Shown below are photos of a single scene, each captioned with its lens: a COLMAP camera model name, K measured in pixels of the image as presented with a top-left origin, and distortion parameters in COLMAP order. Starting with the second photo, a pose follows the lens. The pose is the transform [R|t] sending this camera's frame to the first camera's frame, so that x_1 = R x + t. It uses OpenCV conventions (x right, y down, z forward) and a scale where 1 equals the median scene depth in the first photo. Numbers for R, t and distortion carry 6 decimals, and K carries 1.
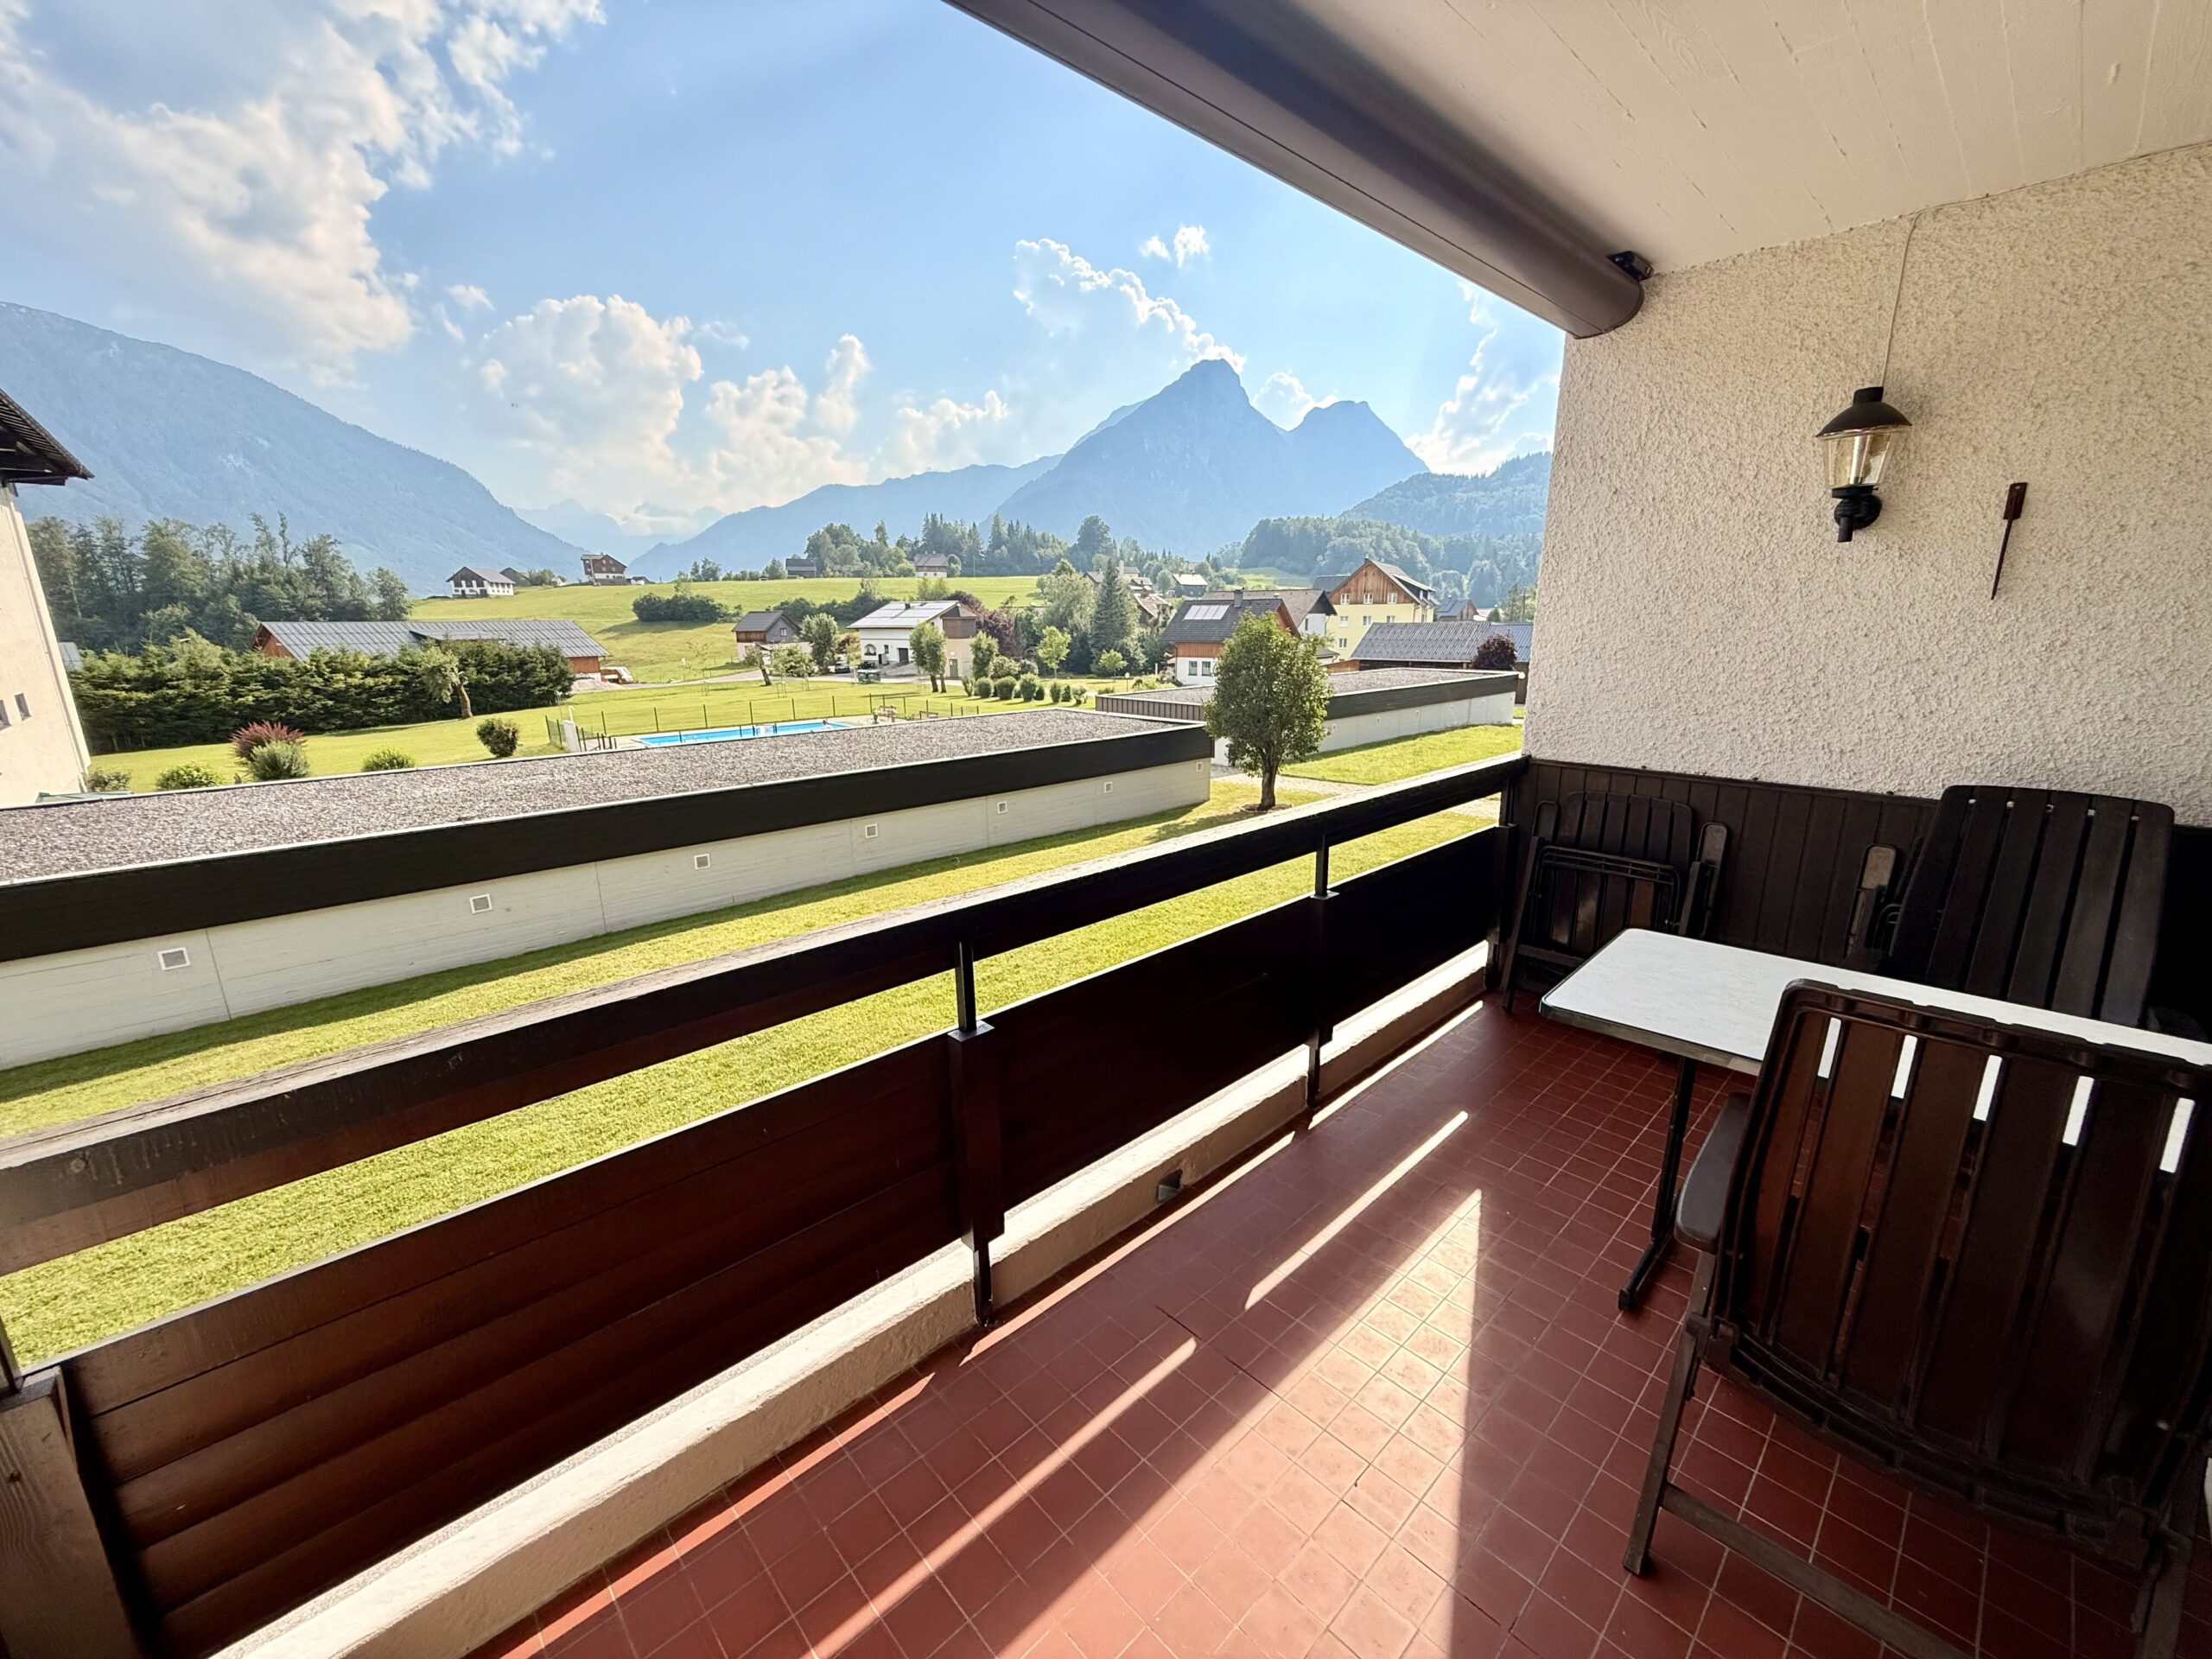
lens RADIAL K [[884.0, 0, 1106.0], [0, 884.0, 829.5], [0, 0, 1]] dist [0.000228, -0.000167]
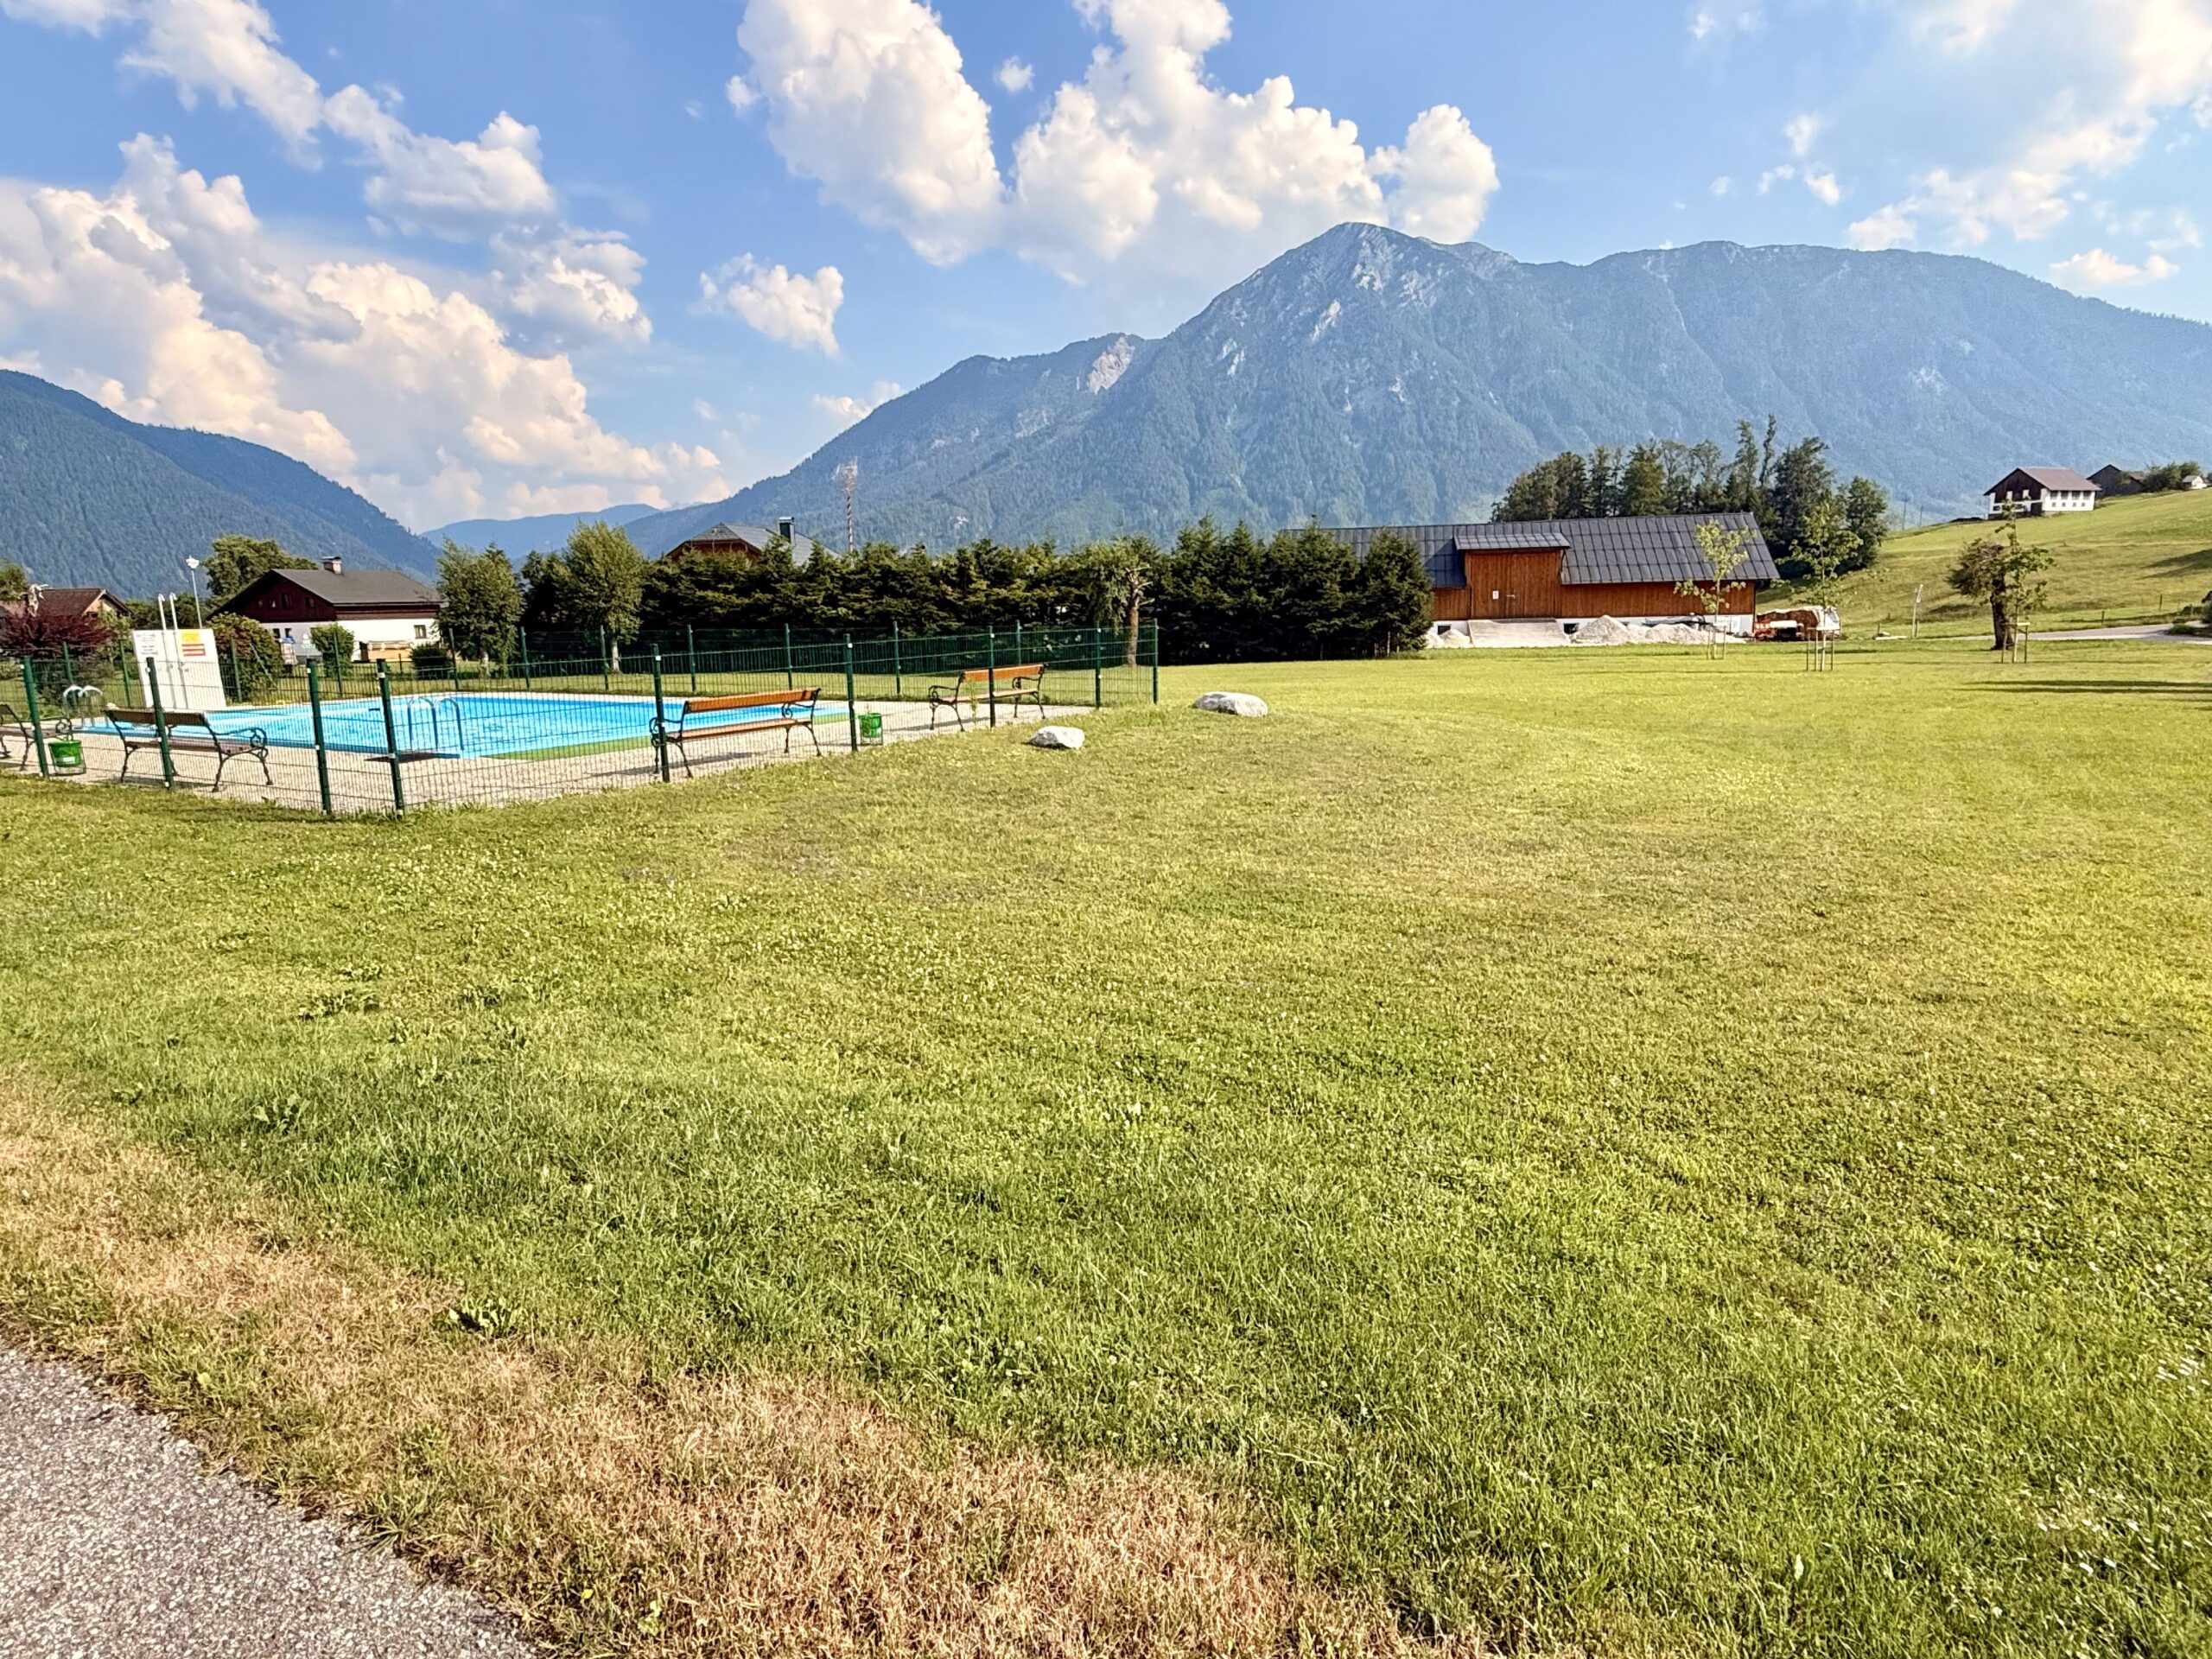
lens RADIAL K [[1284.6, 0, 1106.0], [0, 1284.6, 829.5], [0, 0, 1]] dist [-0.002166, -0.000365]
pose [[0.242586, 0.169094, -0.955280, 0.013235], [-0.205318, 0.971336, 0.119797, -0.030626], [0.948154, 0.167075, 0.270350, 0.201608]]
